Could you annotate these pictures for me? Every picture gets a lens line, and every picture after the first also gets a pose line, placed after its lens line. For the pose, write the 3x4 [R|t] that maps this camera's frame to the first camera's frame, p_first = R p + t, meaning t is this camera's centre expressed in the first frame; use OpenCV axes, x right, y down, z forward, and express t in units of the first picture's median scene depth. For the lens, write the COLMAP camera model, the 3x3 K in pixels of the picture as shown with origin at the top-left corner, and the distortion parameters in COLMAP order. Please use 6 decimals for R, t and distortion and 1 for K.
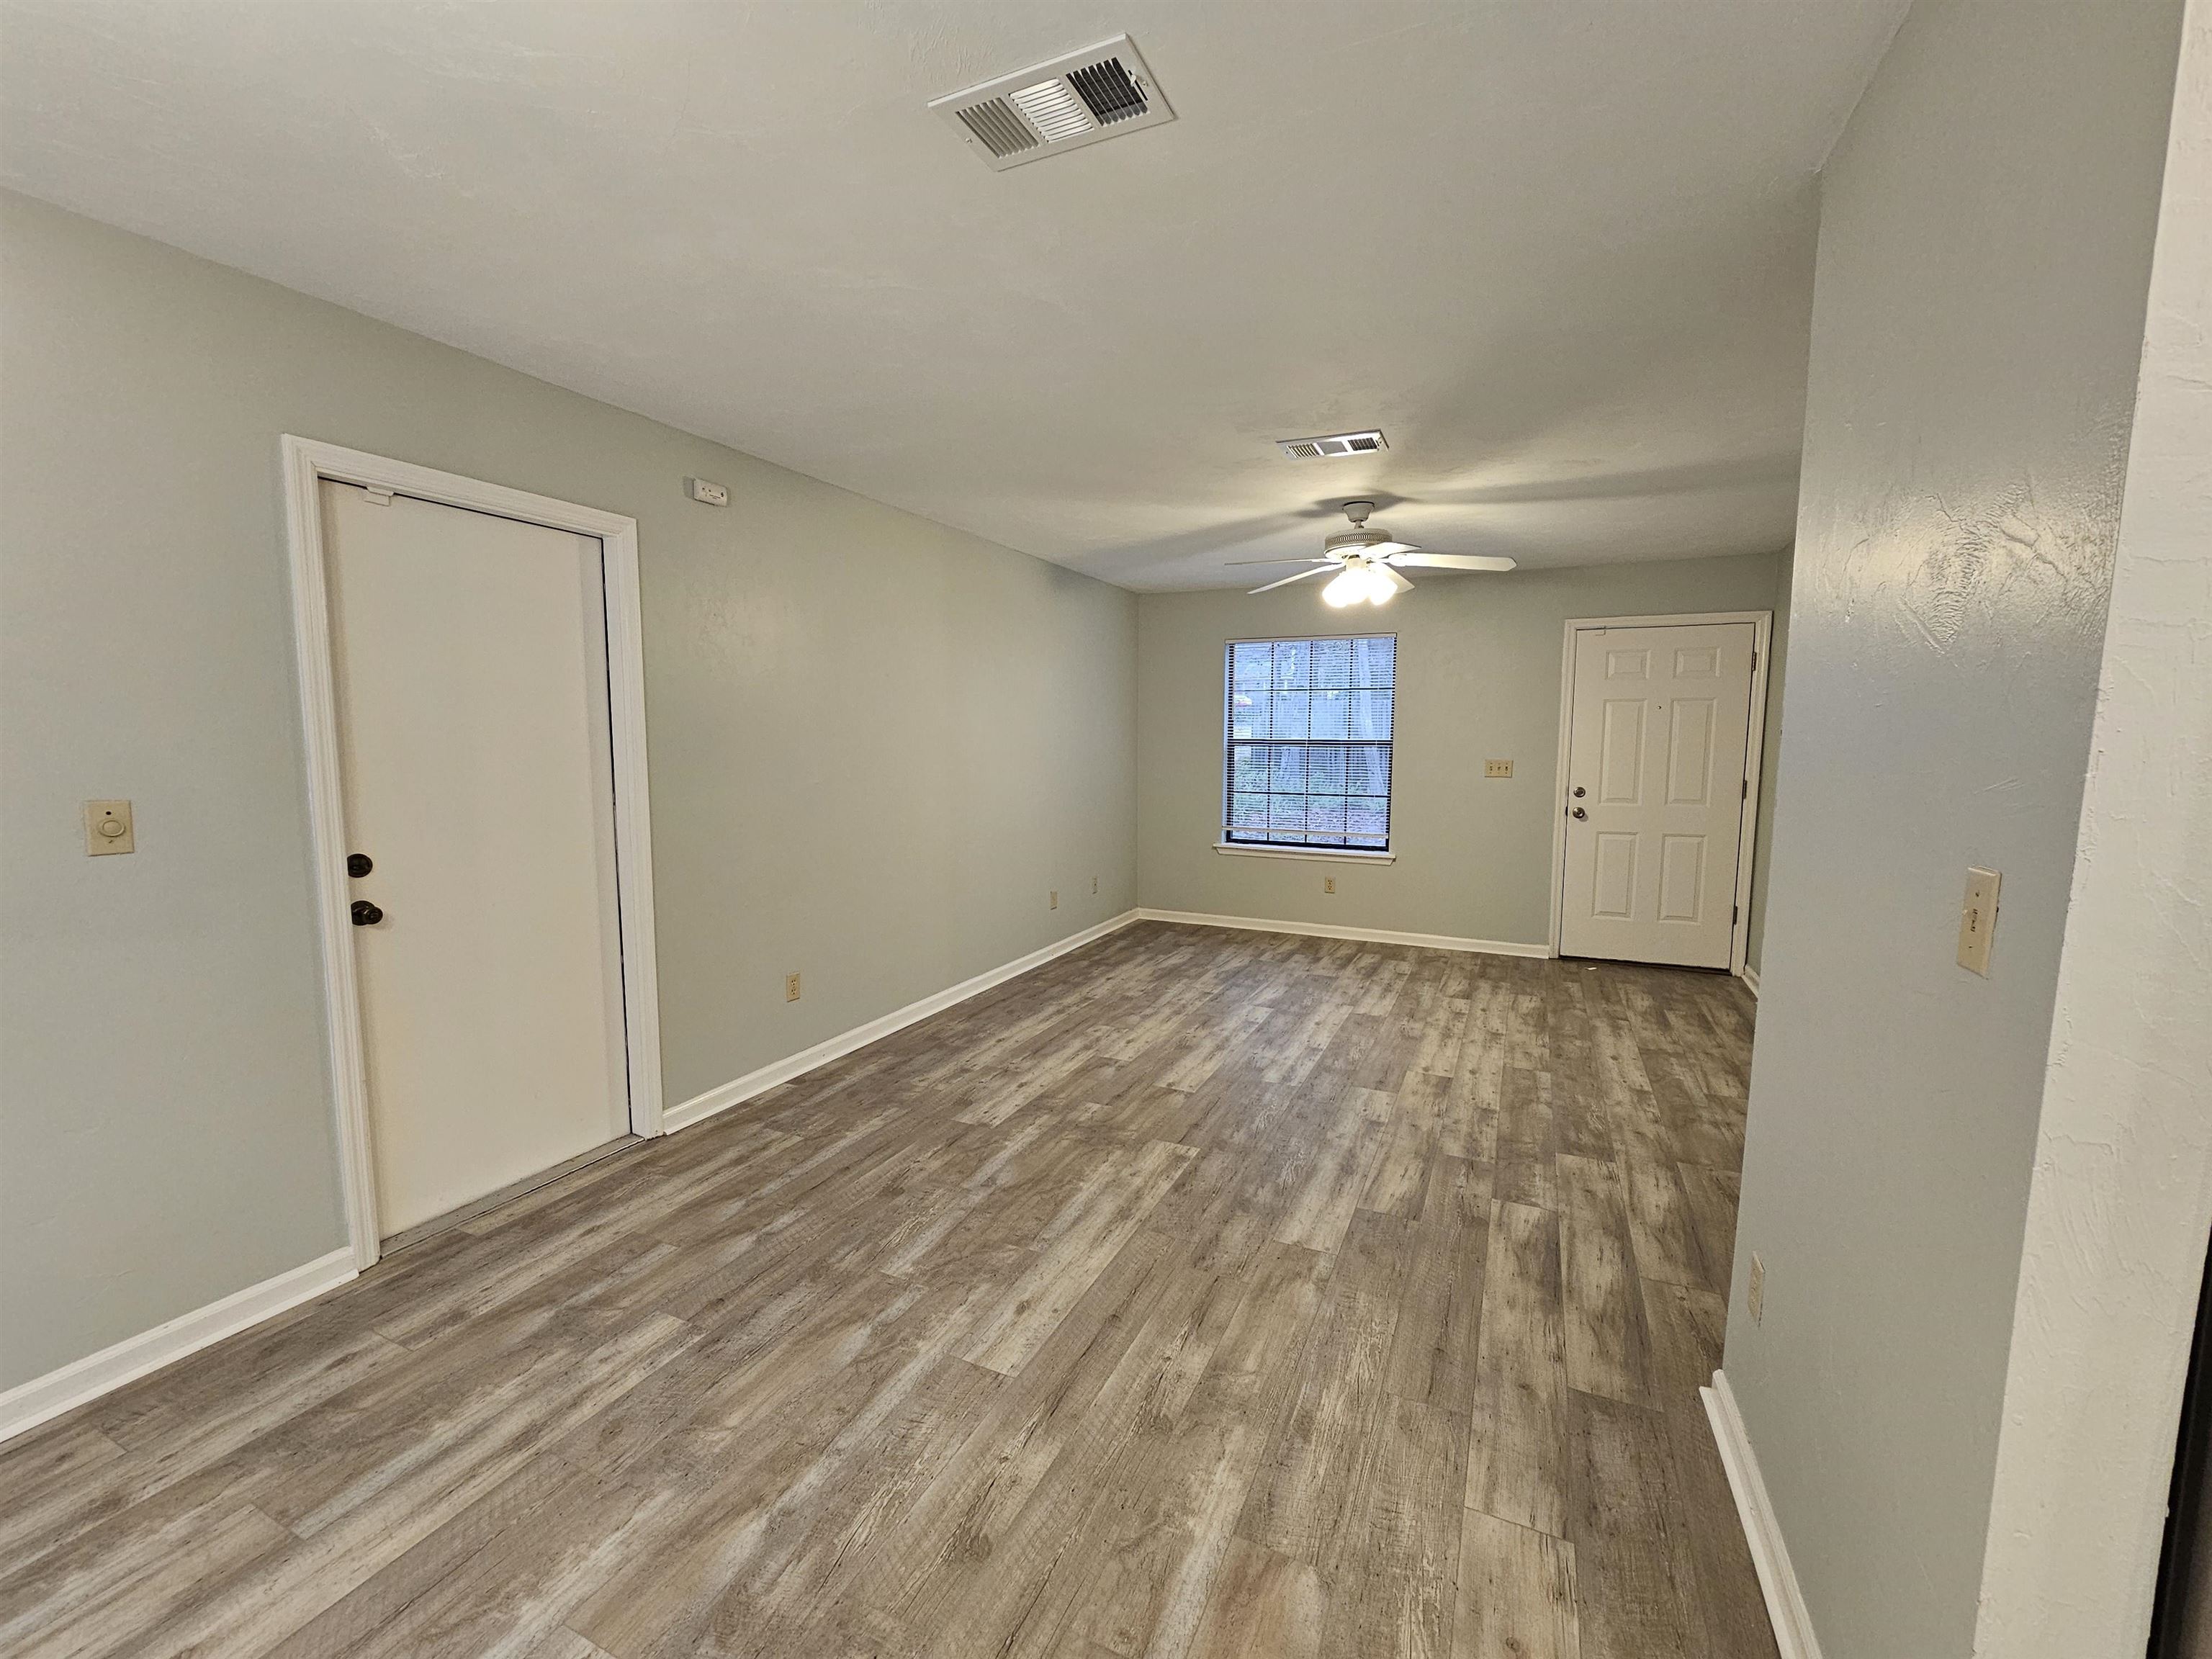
lens RADIAL K [[906.7, 0, 1113.2], [0, 906.7, 825.4], [0, 0, 1]] dist [0.003388, -0.000312]
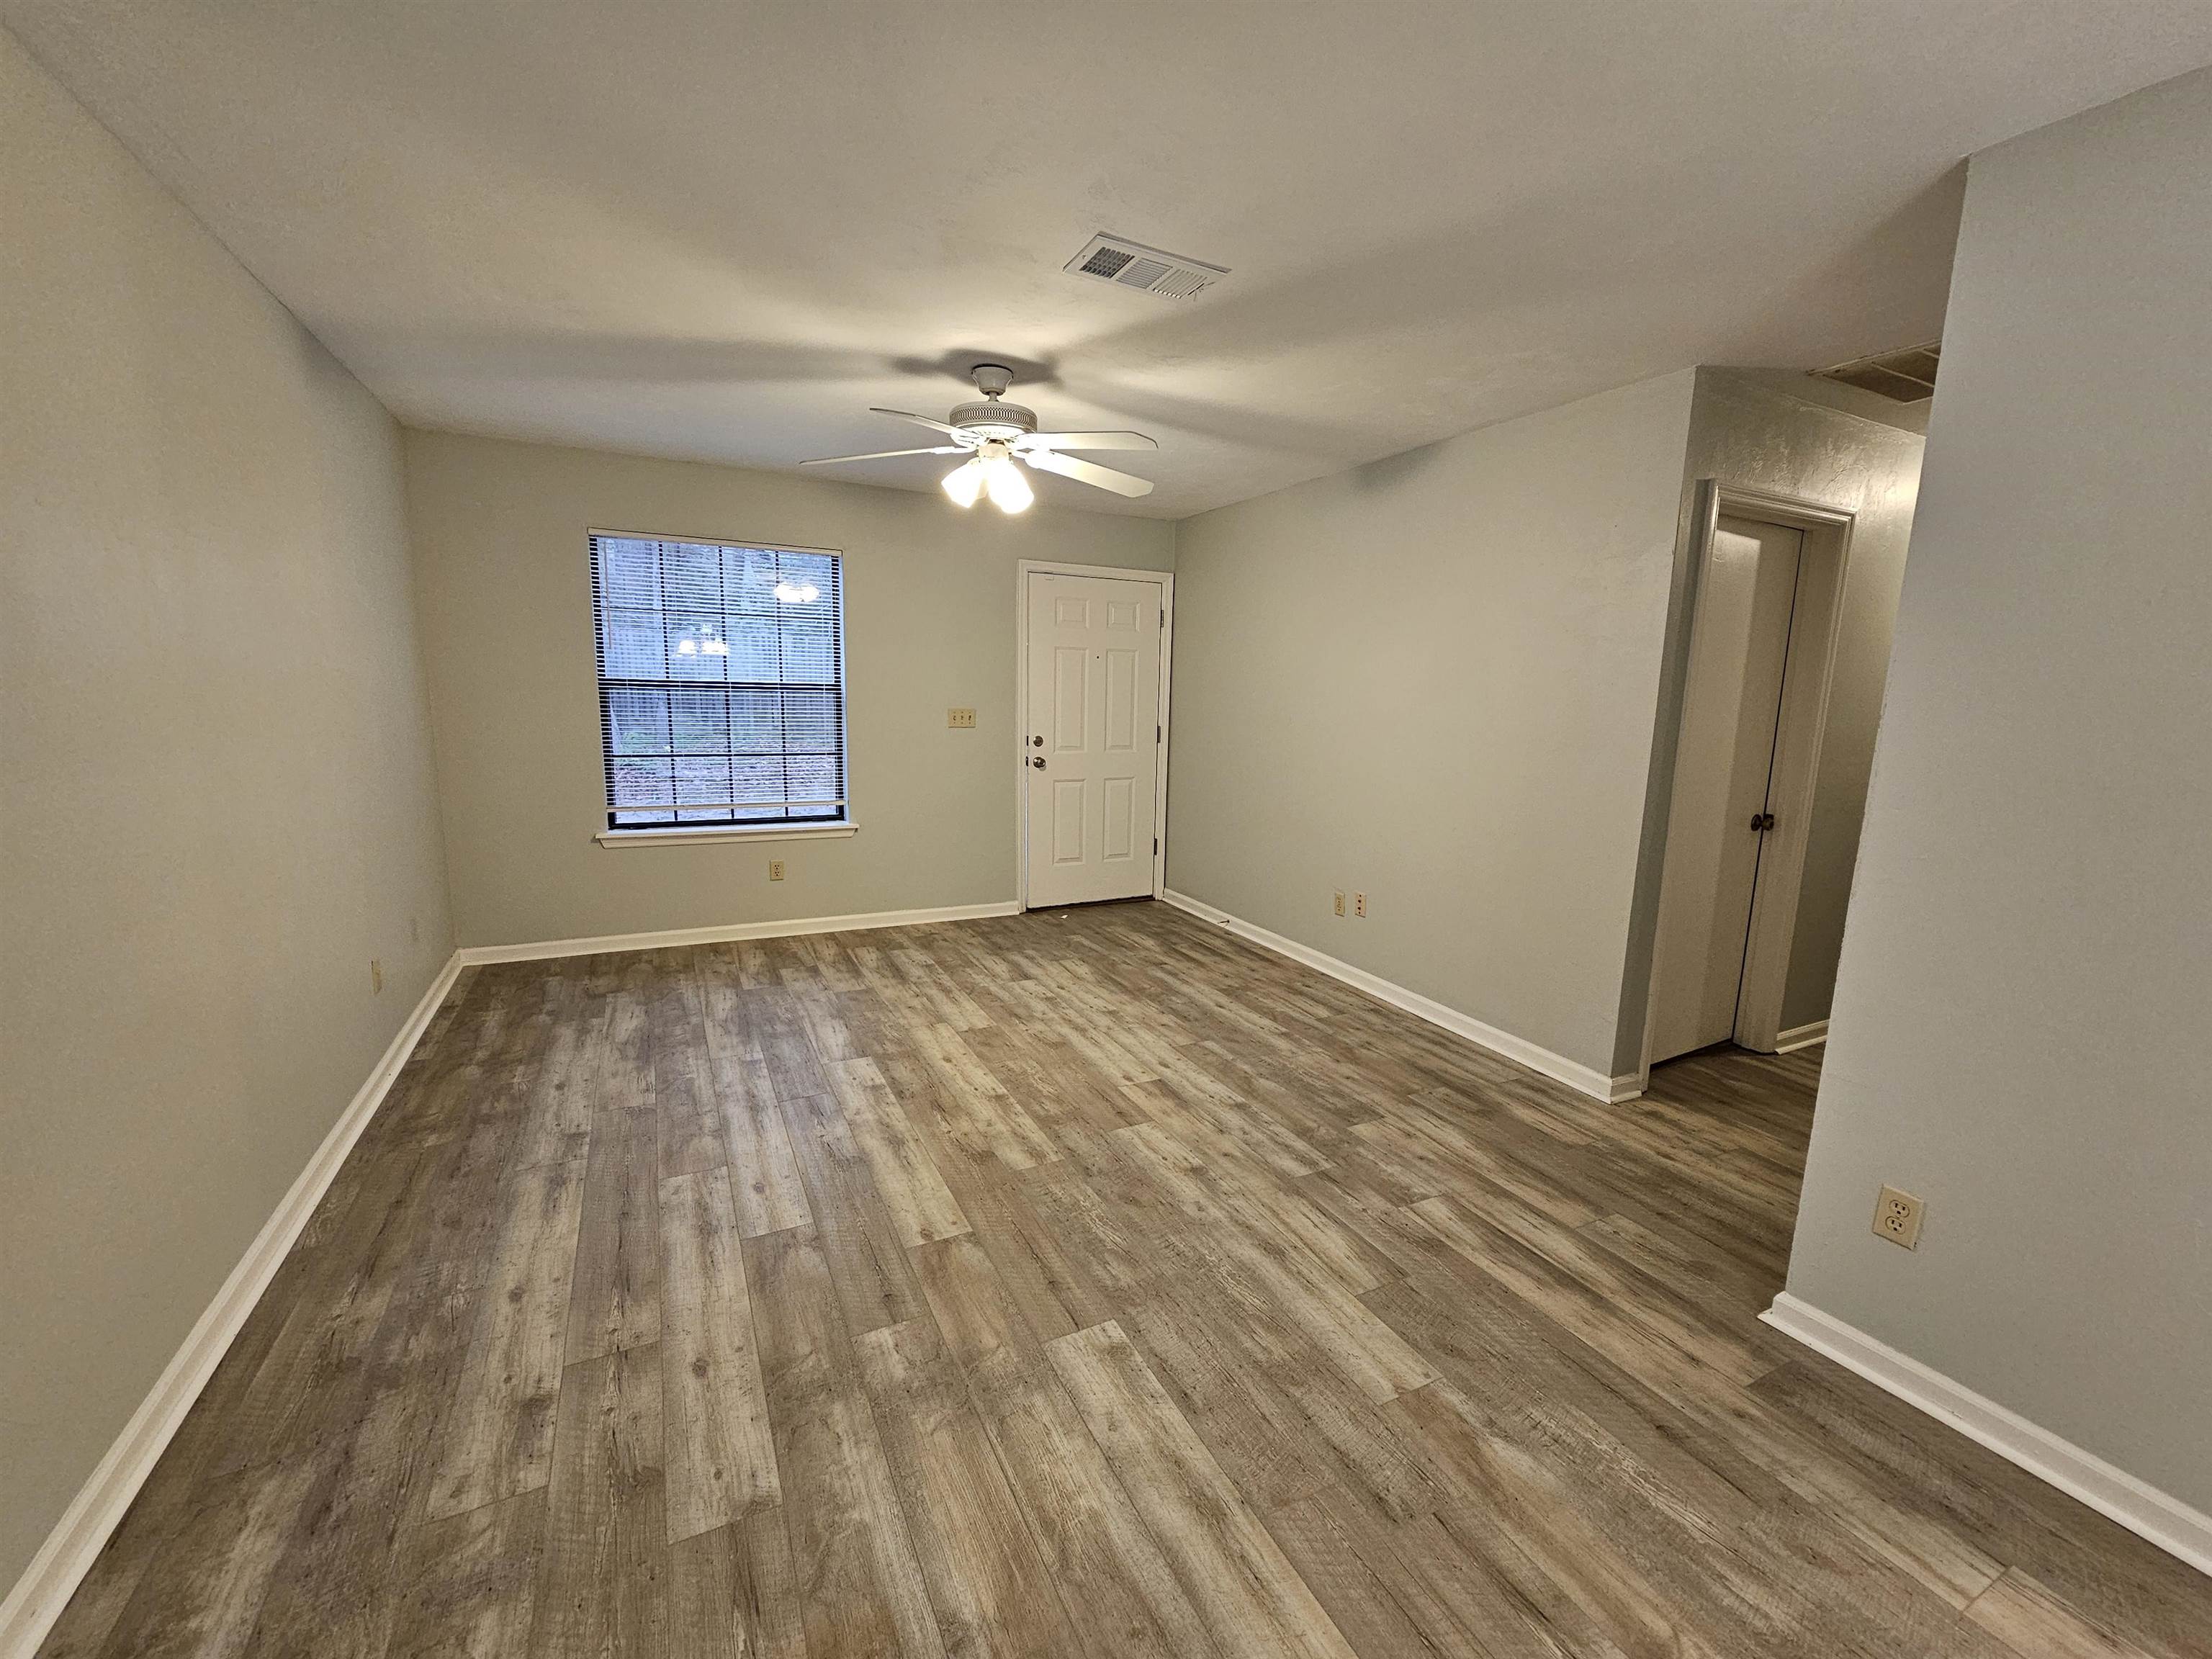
lens RADIAL K [[906.7, 0, 1111.0], [0, 906.7, 832.5], [0, 0, 1]] dist [0.003388, -0.000312]
pose [[0.620564, -0.115109, 0.775661, -0.292967], [0.054639, 0.993110, 0.103665, -0.050756], [-0.782249, -0.021949, 0.622578, 0.462328]]
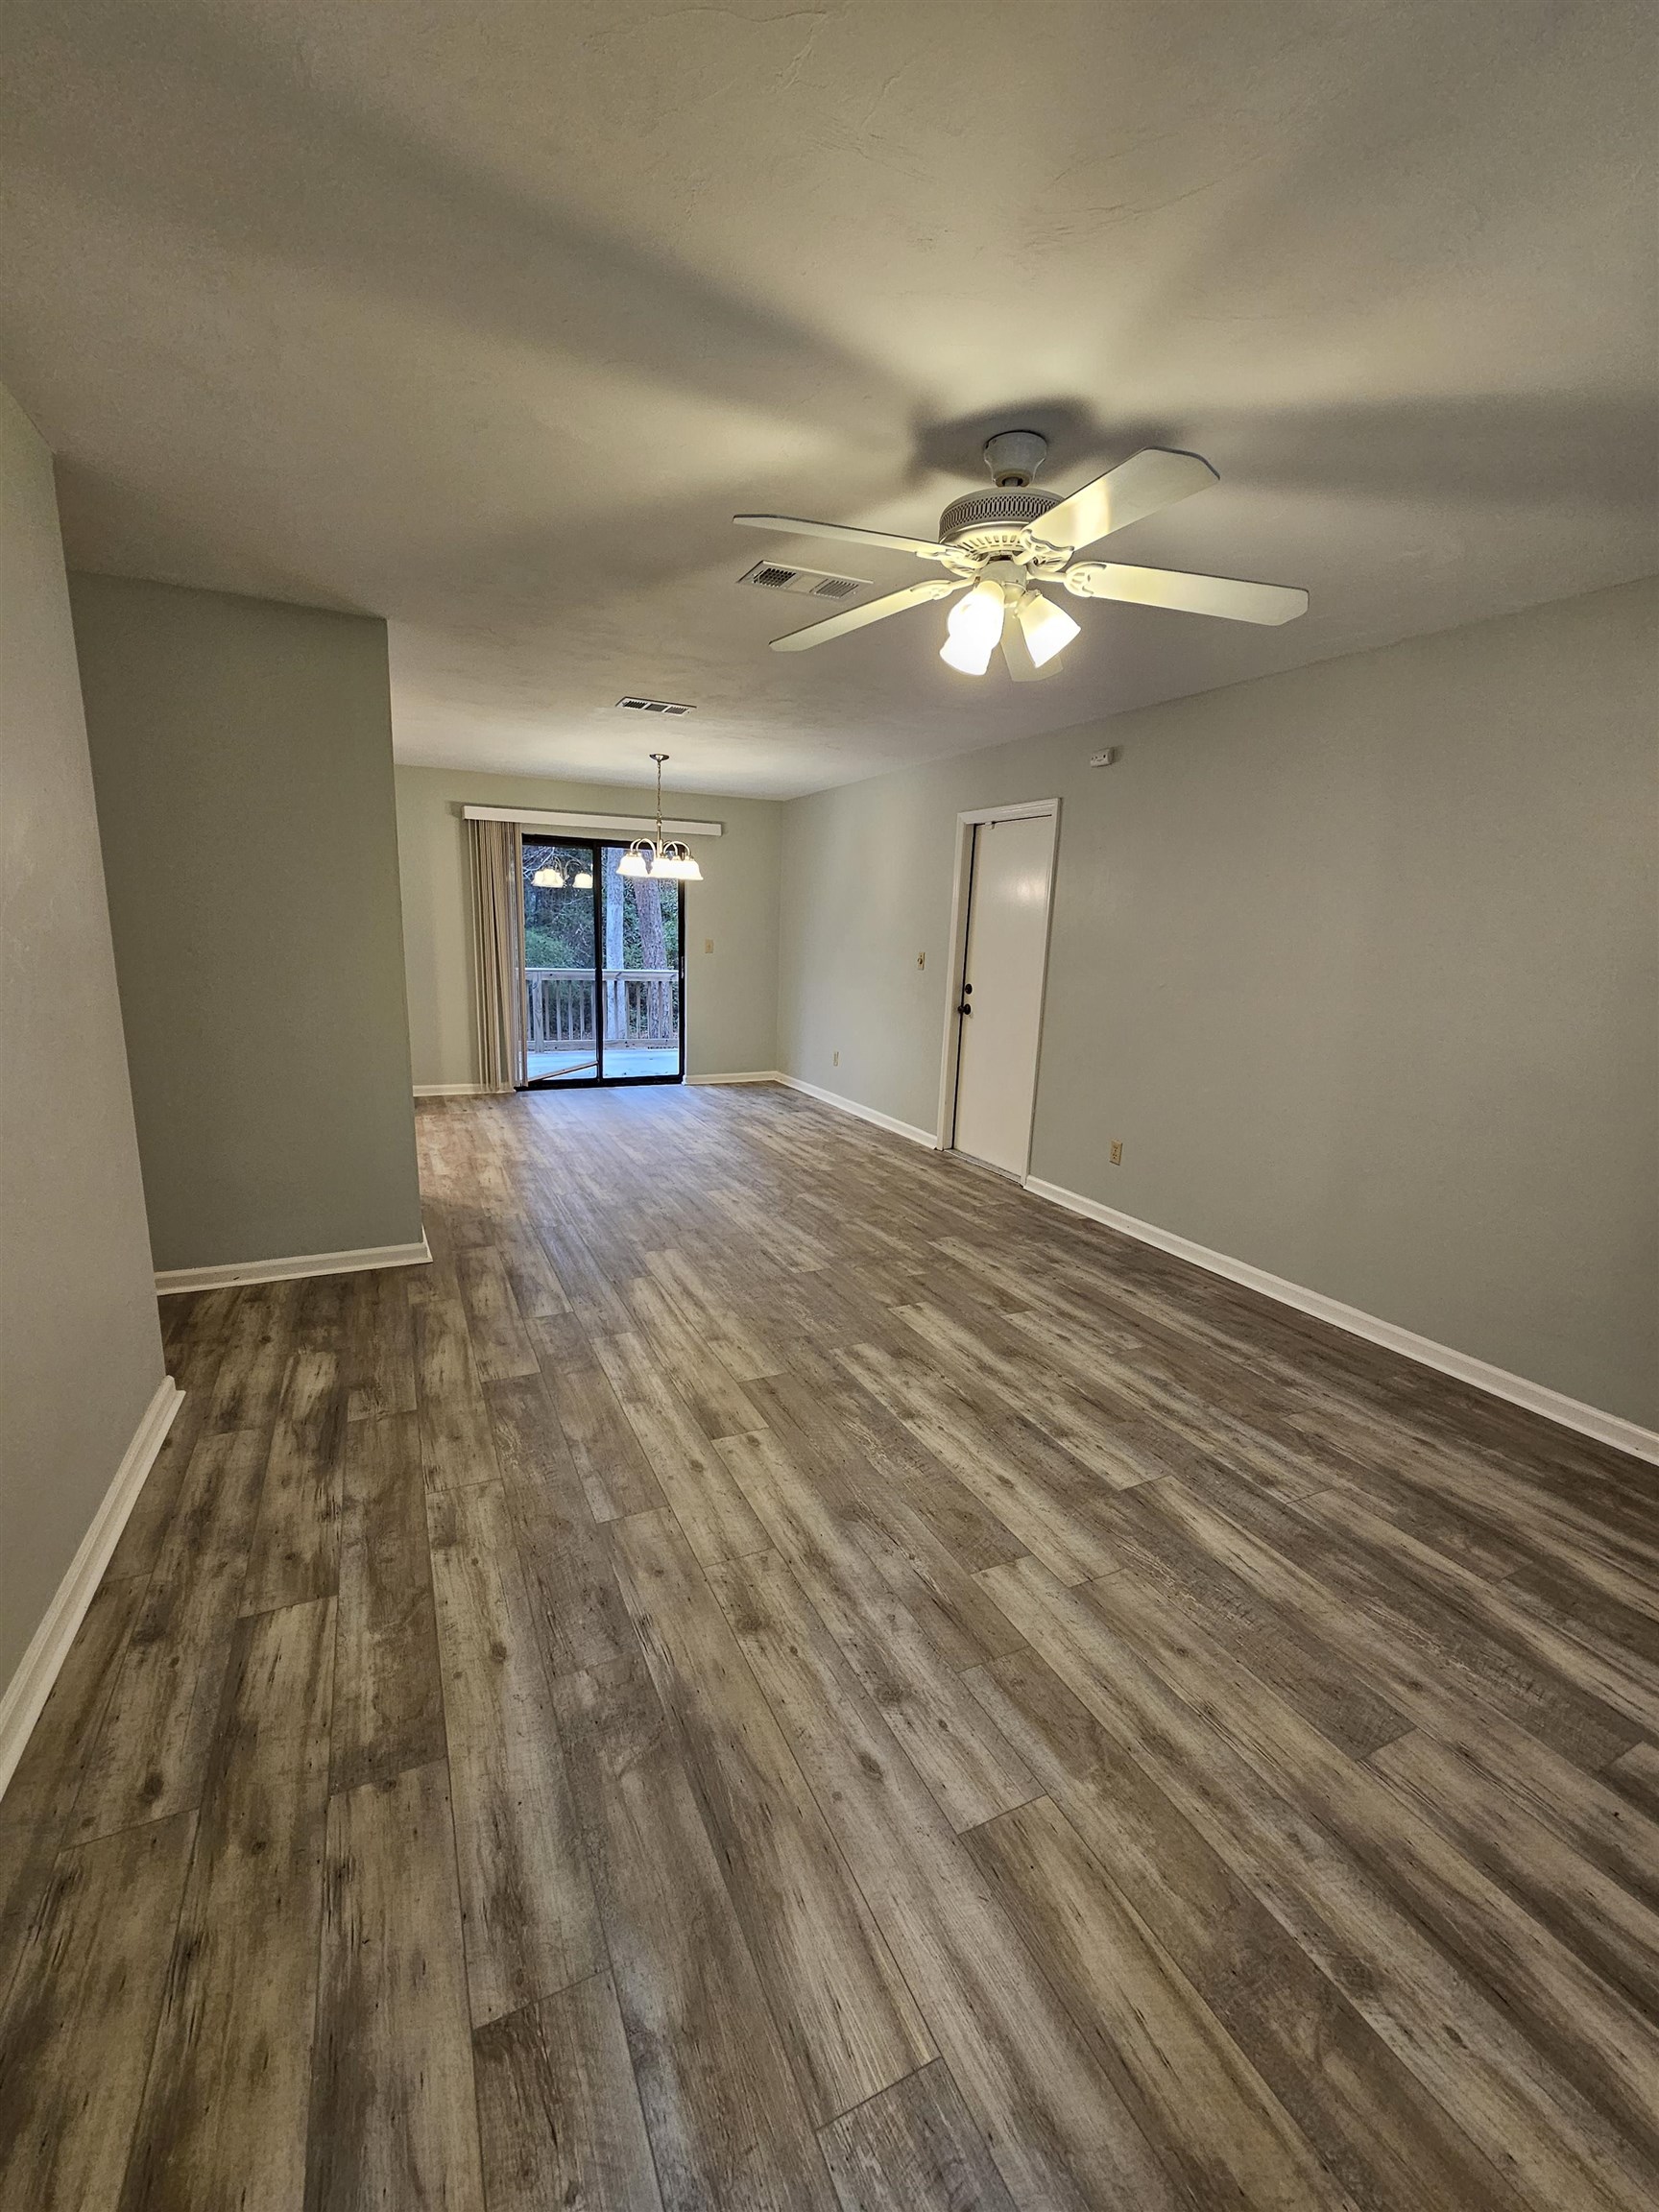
lens RADIAL K [[906.7, 0, 816.3], [0, 906.7, 1116.6], [0, 0, 1]] dist [0.003388, -0.000312]
pose [[-0.639913, 0.135142, -0.756471, 0.752194], [-0.113288, 0.957067, 0.266811, -0.134126], [0.760051, 0.256435, -0.597130, 1.313339]]
